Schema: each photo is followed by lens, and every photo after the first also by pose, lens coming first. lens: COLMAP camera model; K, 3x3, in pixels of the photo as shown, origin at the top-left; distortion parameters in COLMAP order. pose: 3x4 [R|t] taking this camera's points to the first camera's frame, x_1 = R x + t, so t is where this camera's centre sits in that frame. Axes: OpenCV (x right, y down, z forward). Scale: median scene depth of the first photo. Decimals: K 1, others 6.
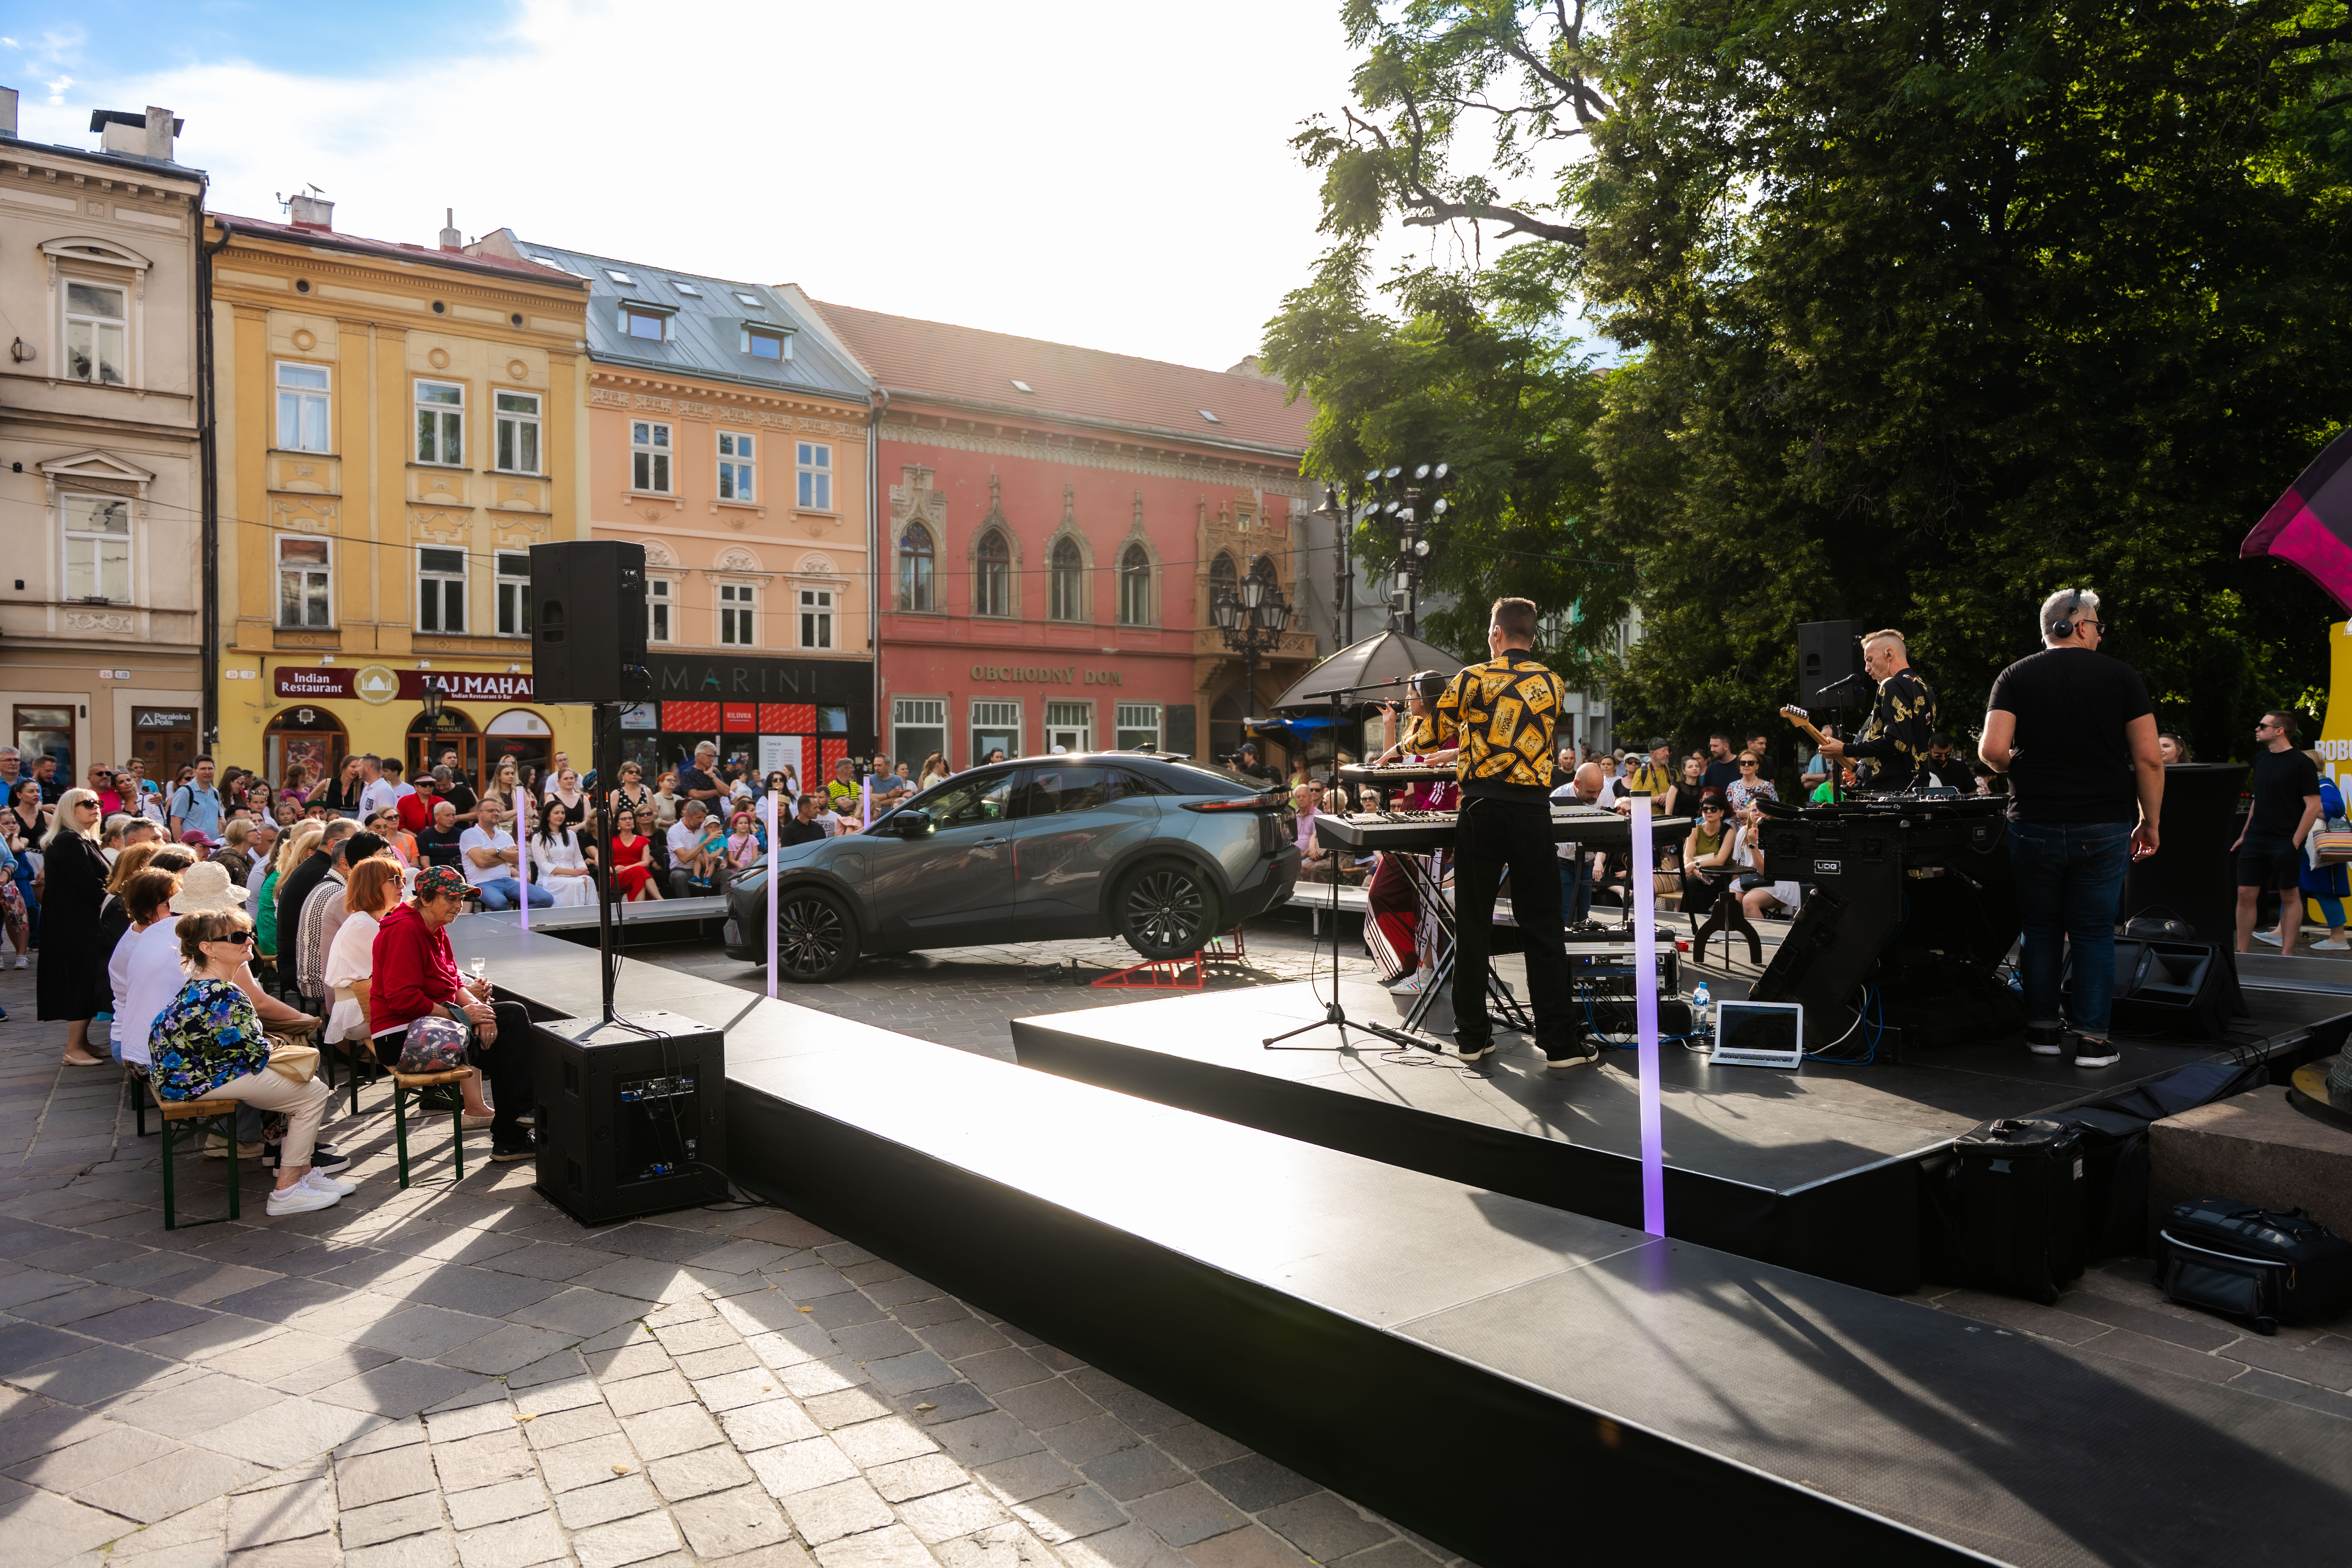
lens RADIAL K [[1619.5, 0, 1165.7], [0, 1619.5, 792.4], [0, 0, 1]] dist [-0.008526, -0.000643]
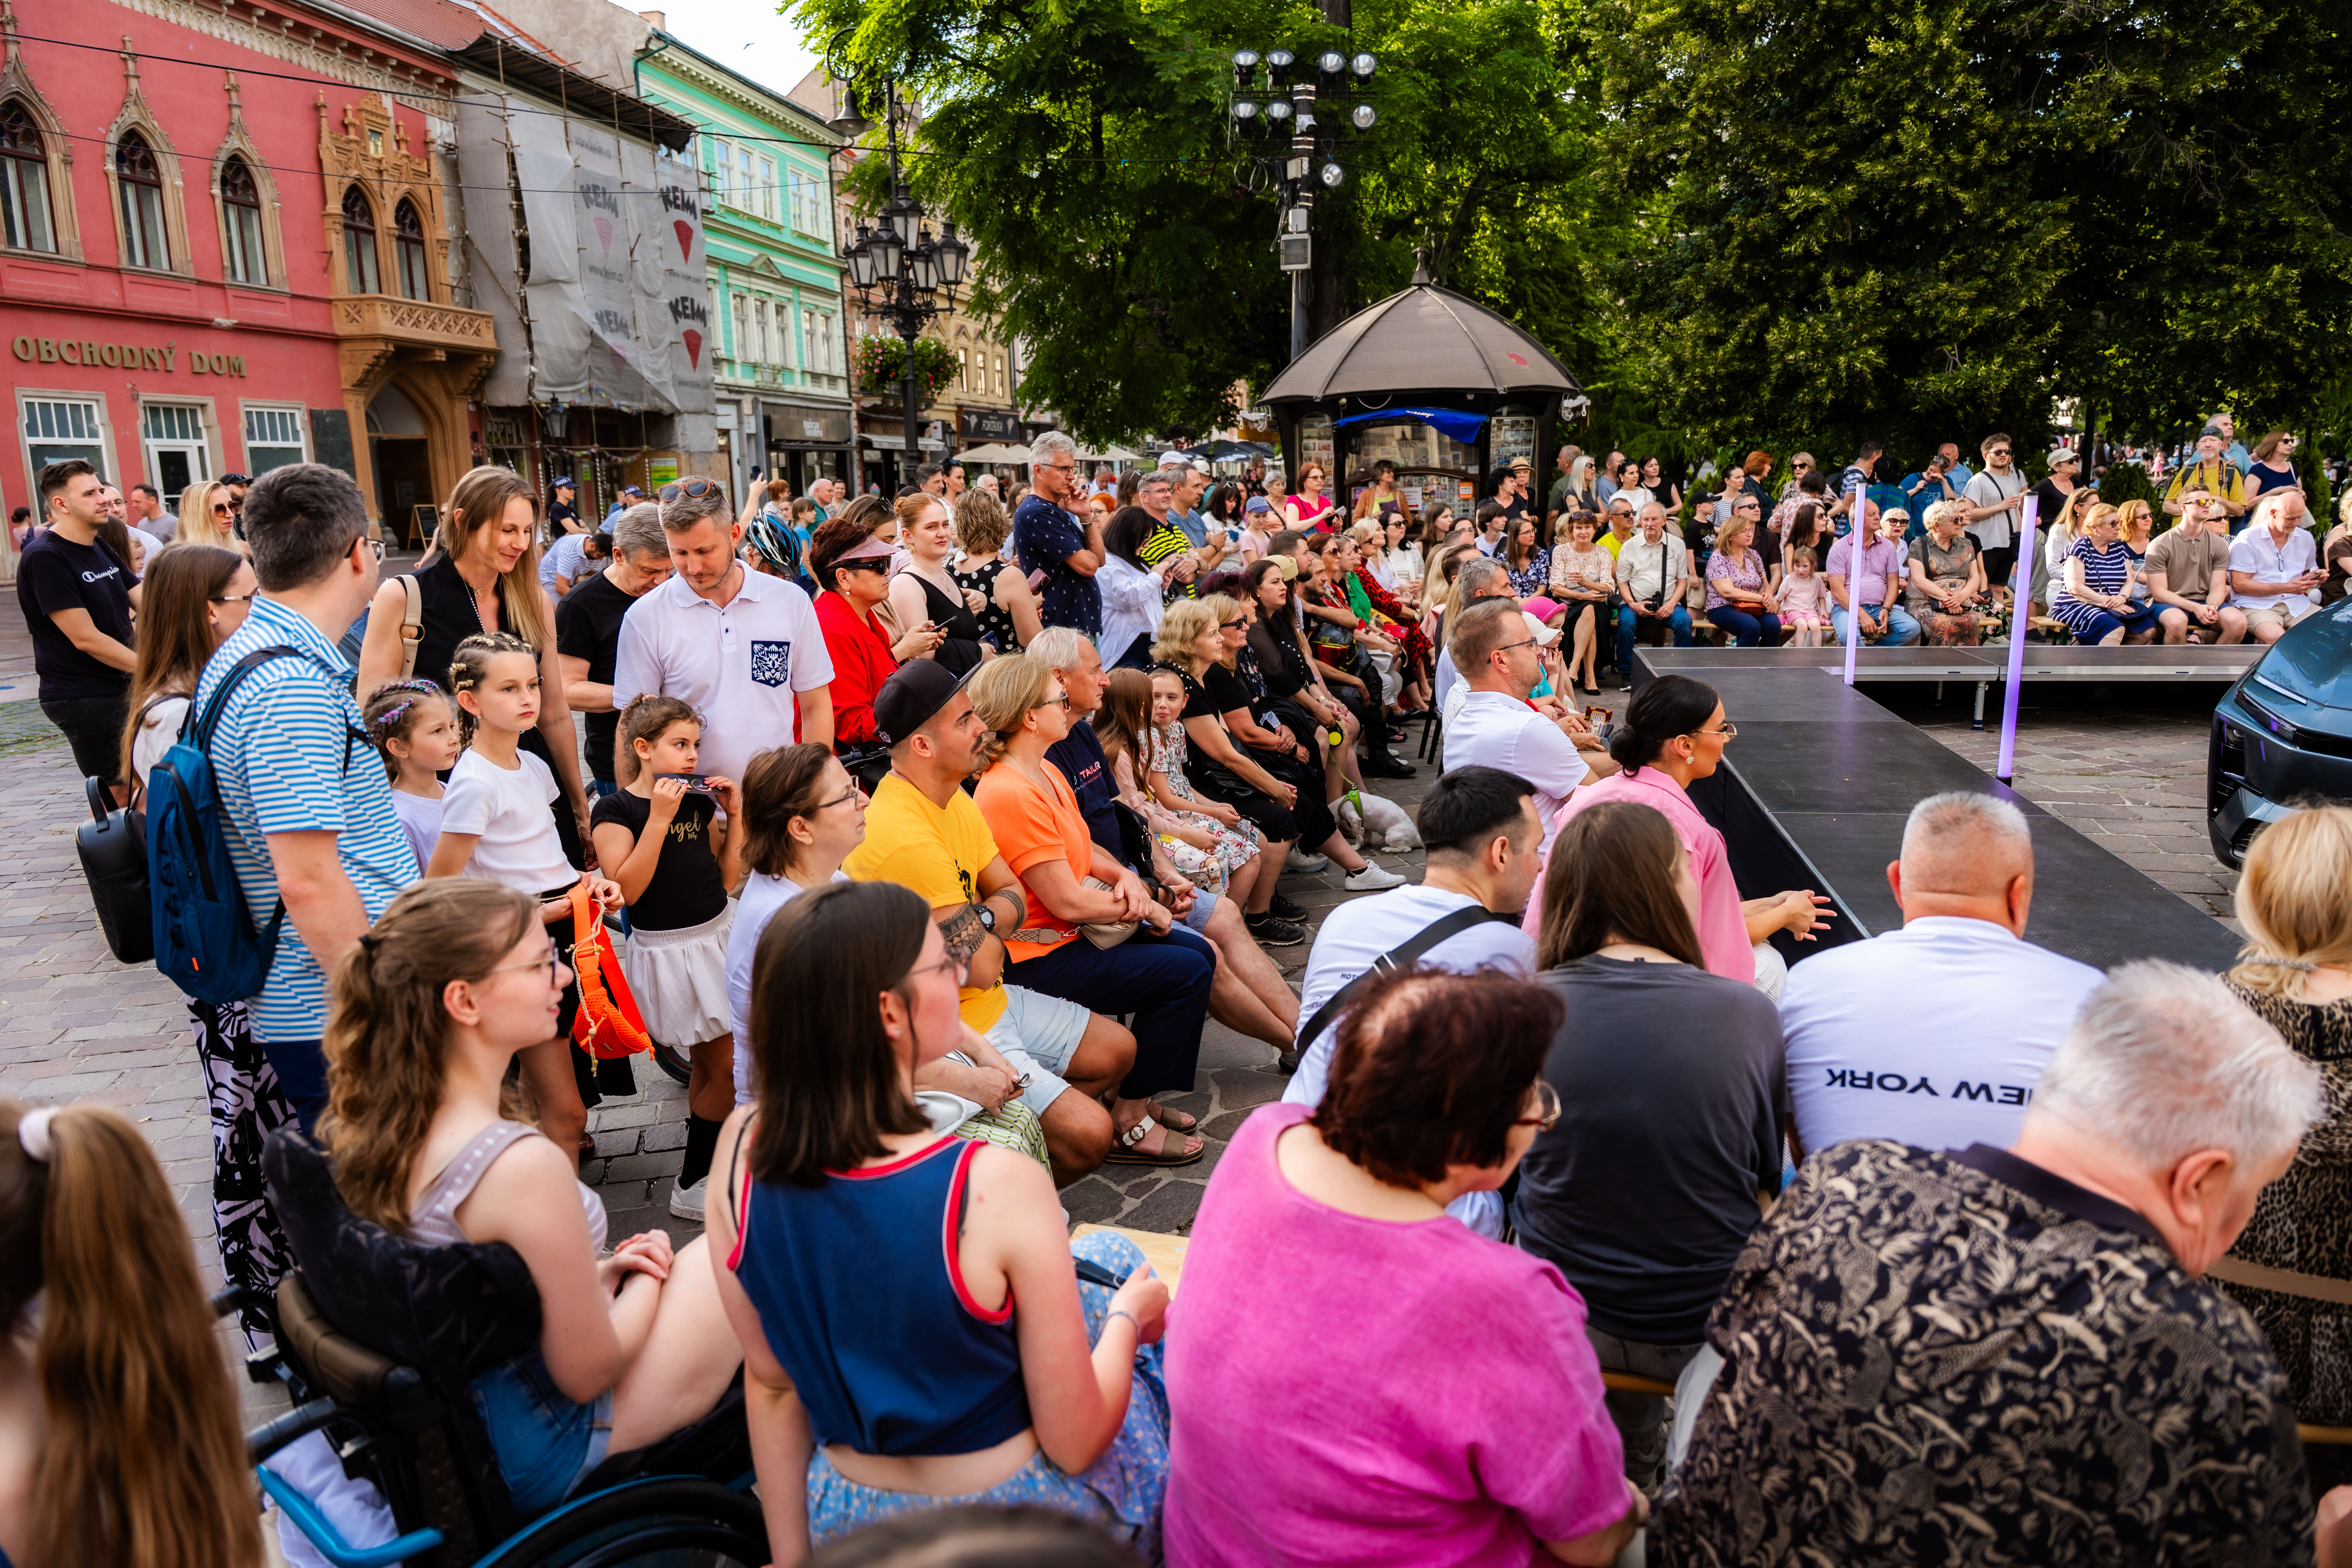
lens RADIAL K [[1575.6, 0, 1182.1], [0, 1575.6, 780.6], [0, 0, 1]] dist [0.009011, -0.015286]
pose [[0.733037, -0.141966, 0.665208, -0.200925], [0.030726, 0.983889, 0.176118, -0.006151], [-0.679494, -0.108662, 0.725590, 0.259291]]
